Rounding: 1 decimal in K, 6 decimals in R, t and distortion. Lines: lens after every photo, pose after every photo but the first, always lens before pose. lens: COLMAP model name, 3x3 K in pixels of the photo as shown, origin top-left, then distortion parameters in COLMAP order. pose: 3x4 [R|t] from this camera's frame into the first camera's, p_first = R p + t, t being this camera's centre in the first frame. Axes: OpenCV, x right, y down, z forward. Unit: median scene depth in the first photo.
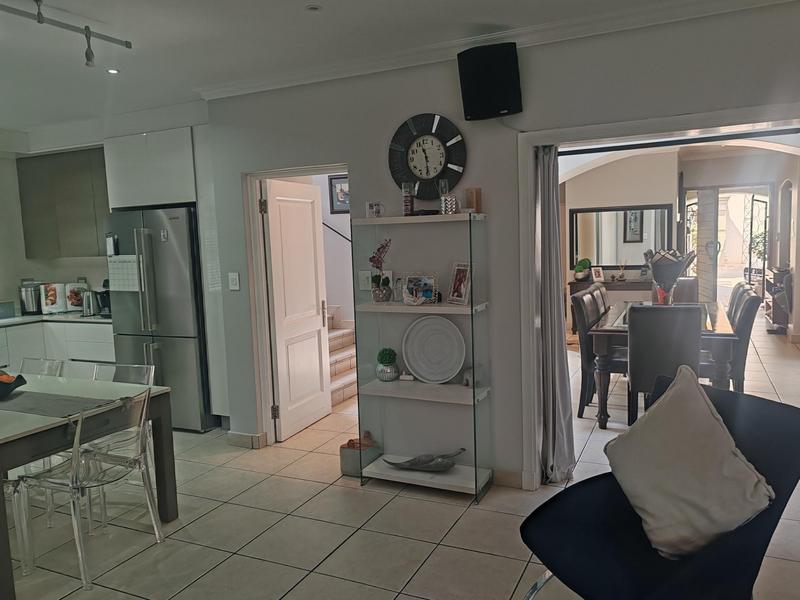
lens RADIAL K [[614.3, 0, 400.0], [0, 614.3, 300.0], [0, 0, 1]] dist [0.014688, -0.006595]
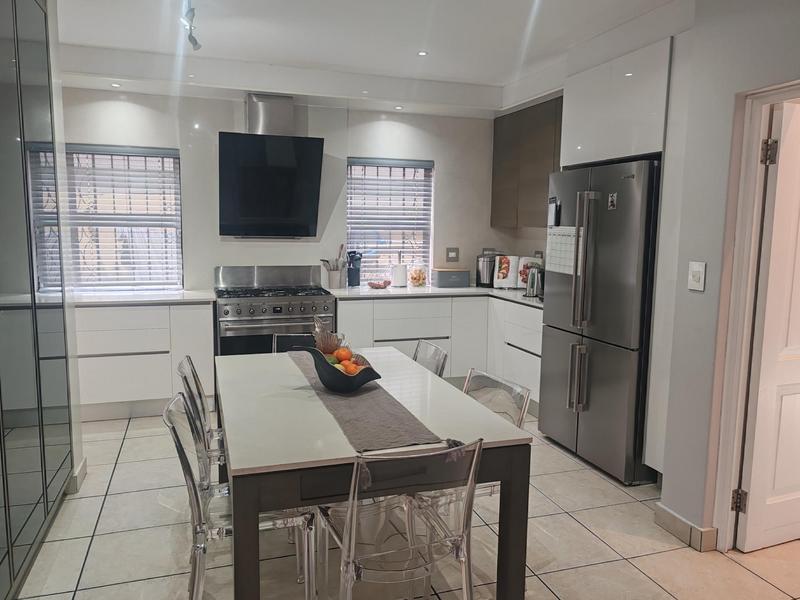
lens RADIAL K [[614.3, 0, 400.0], [0, 614.3, 300.0], [0, 0, 1]] dist [0.014688, -0.006595]
pose [[0.695916, 0.135477, -0.705228, -0.033609], [-0.112516, 0.990485, 0.079245, -0.019495], [0.709254, 0.024201, 0.704538, 0.314826]]
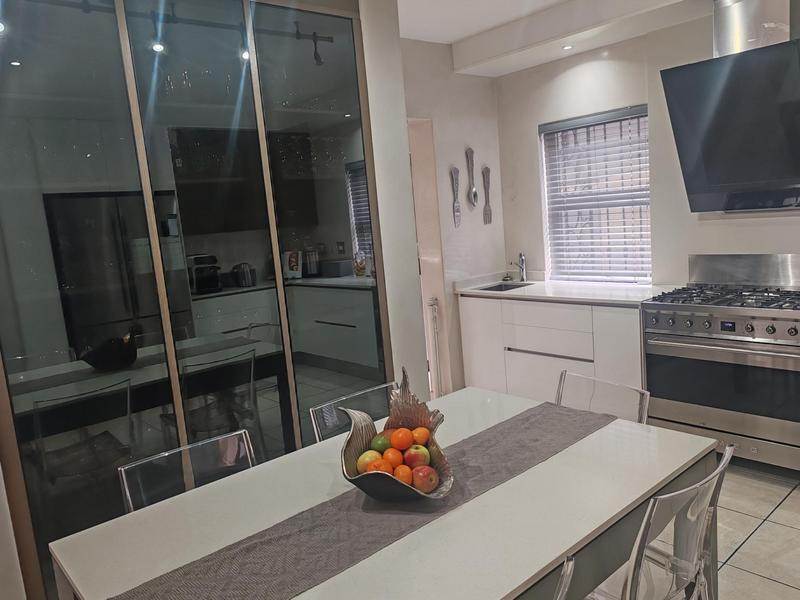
lens RADIAL K [[614.3, 0, 400.0], [0, 614.3, 300.0], [0, 0, 1]] dist [0.014688, -0.006595]
pose [[-0.380880, 0.201869, -0.902319, -0.144122], [0.005215, 0.976330, 0.216225, -0.066514], [0.924610, 0.077650, -0.372917, 0.743825]]
